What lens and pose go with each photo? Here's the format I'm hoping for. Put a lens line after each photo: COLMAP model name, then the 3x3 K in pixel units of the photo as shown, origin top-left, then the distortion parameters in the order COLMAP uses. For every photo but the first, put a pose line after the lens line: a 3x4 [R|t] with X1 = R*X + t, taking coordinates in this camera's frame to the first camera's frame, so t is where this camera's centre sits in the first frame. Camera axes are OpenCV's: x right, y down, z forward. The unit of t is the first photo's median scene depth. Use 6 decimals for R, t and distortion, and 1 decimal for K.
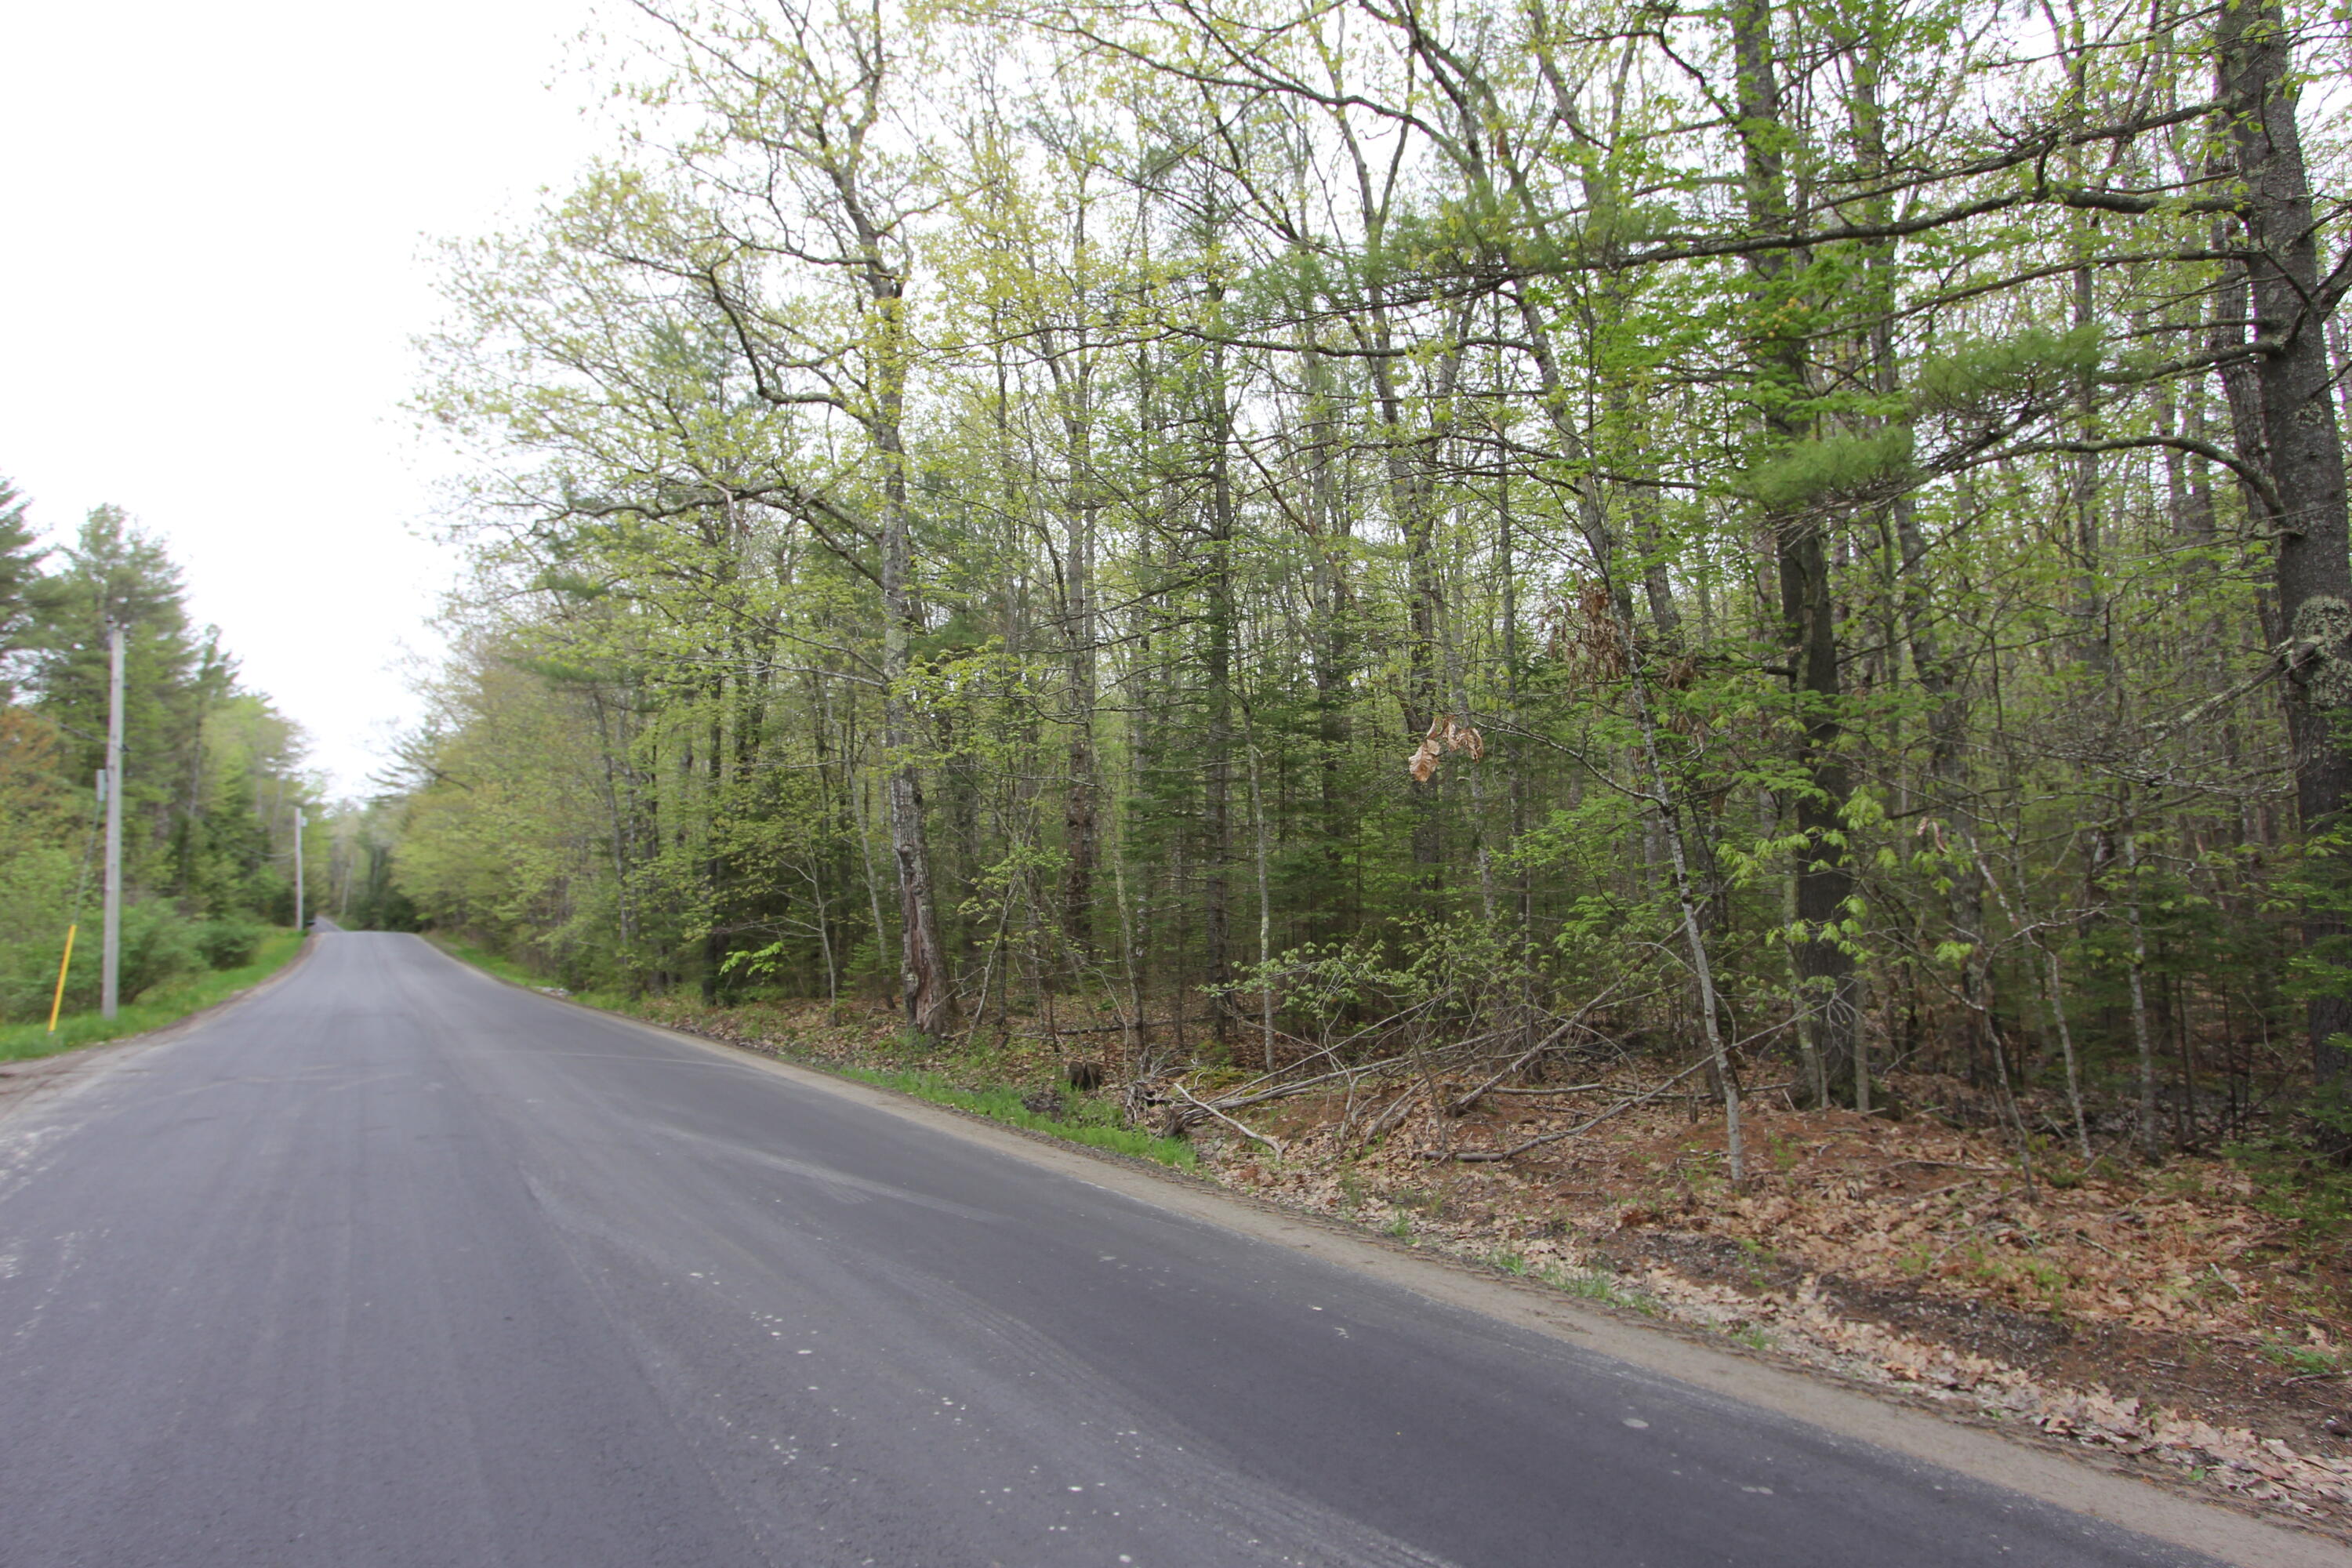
lens RADIAL K [[1292.3, 0, 1158.5], [0, 1292.3, 788.4], [0, 0, 1]] dist [-0.014382, 0.003707]
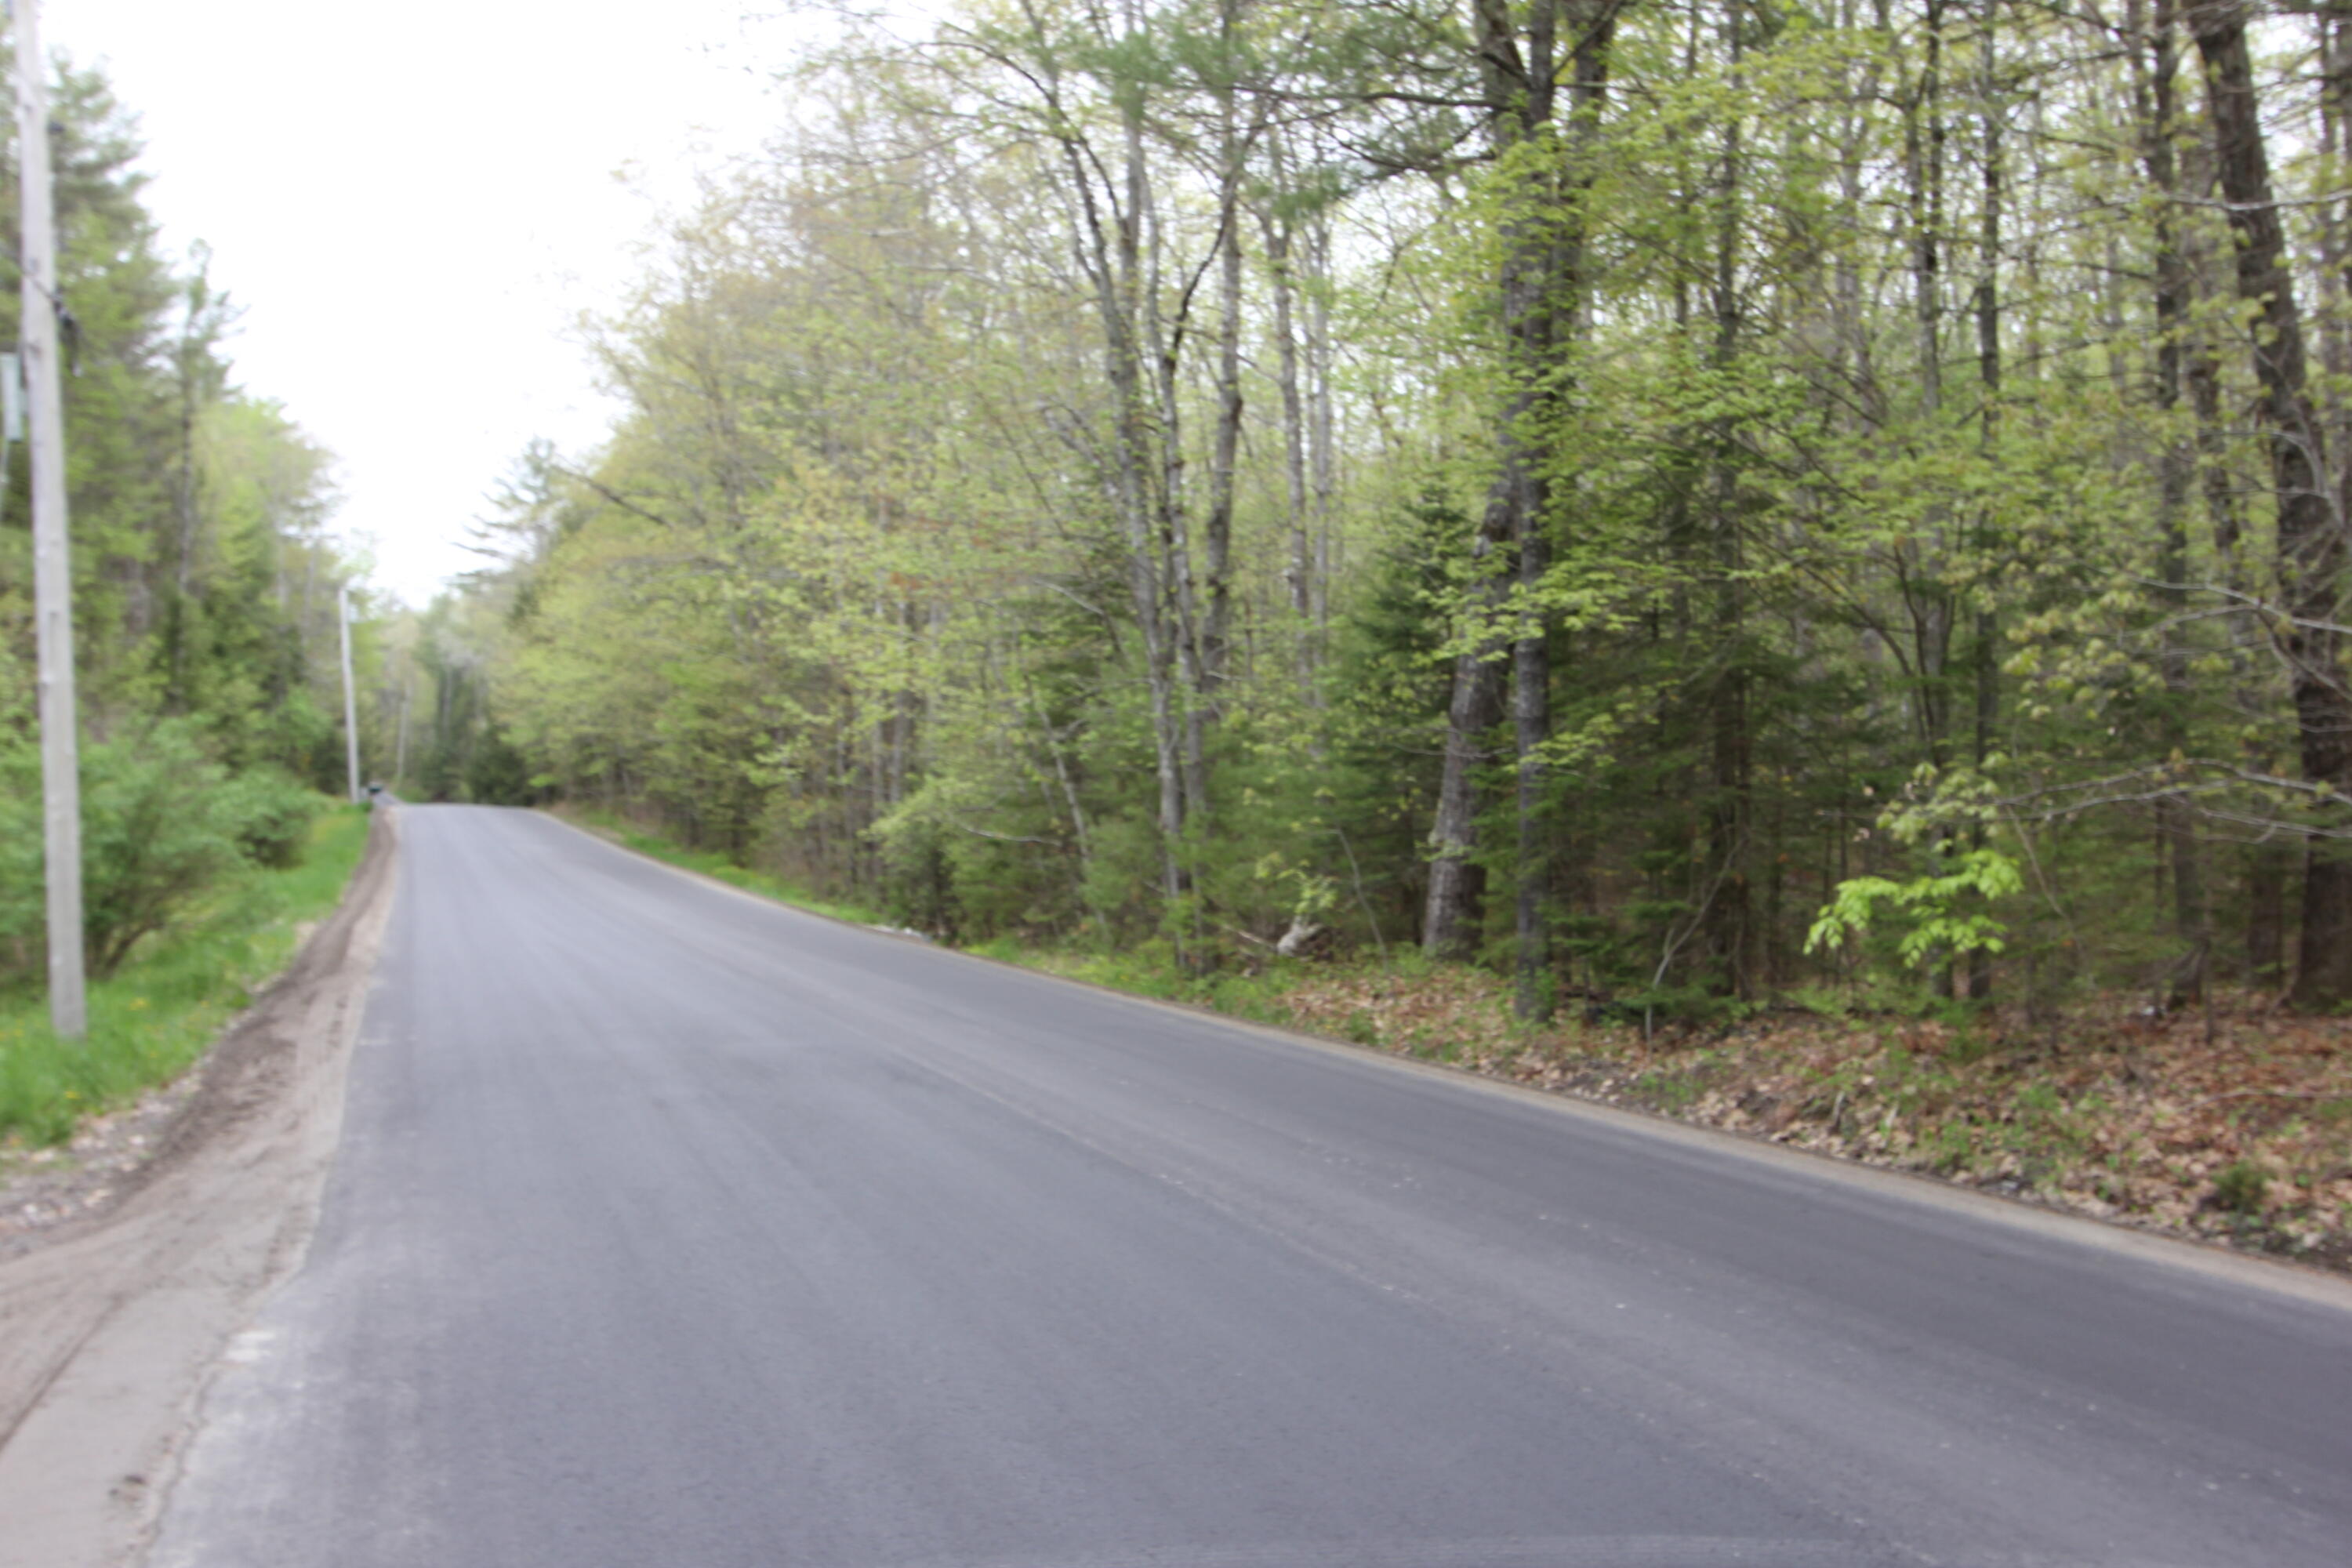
lens RADIAL K [[2296.2, 0, 1176.0], [0, 2296.2, 784.0], [0, 0, 1]] dist [0.020185, 0.016656]
pose [[0.972408, 0.009158, -0.233107, -0.095611], [0.013182, 0.995476, 0.094099, 0.013651], [0.232914, -0.094576, 0.967888, 0.117942]]
